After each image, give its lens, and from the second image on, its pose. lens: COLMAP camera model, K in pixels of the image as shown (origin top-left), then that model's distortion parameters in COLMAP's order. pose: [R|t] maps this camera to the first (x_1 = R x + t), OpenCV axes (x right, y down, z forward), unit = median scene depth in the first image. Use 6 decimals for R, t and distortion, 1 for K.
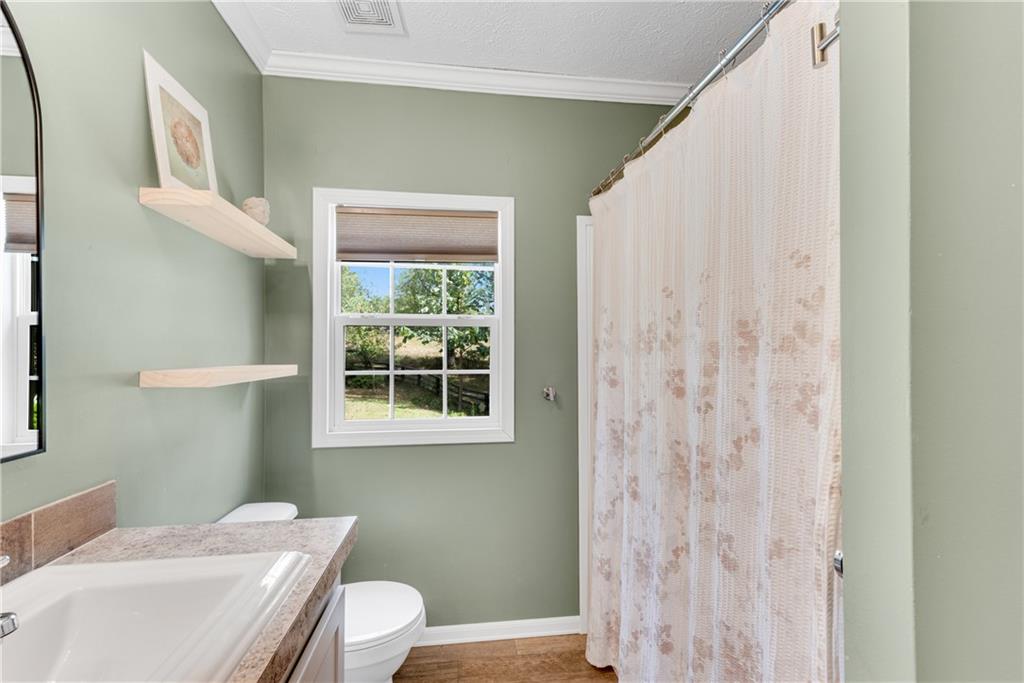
lens RADIAL K [[425.7, 0, 501.3], [0, 425.7, 347.6], [0, 0, 1]] dist [0.015848, -0.001298]
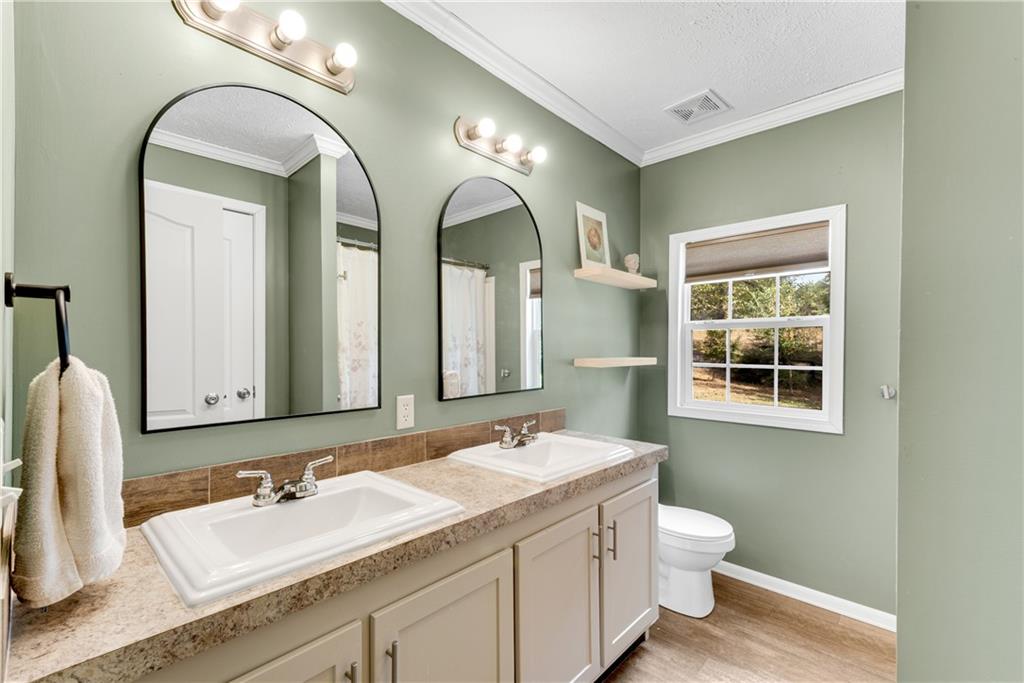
lens RADIAL K [[425.7, 0, 510.5], [0, 425.7, 346.9], [0, 0, 1]] dist [0.015848, -0.001298]
pose [[0.629666, 0.001174, -0.776865, 0.337706], [0.005098, 0.999971, 0.005643, -0.008662], [0.776849, -0.007513, 0.629642, -0.319996]]
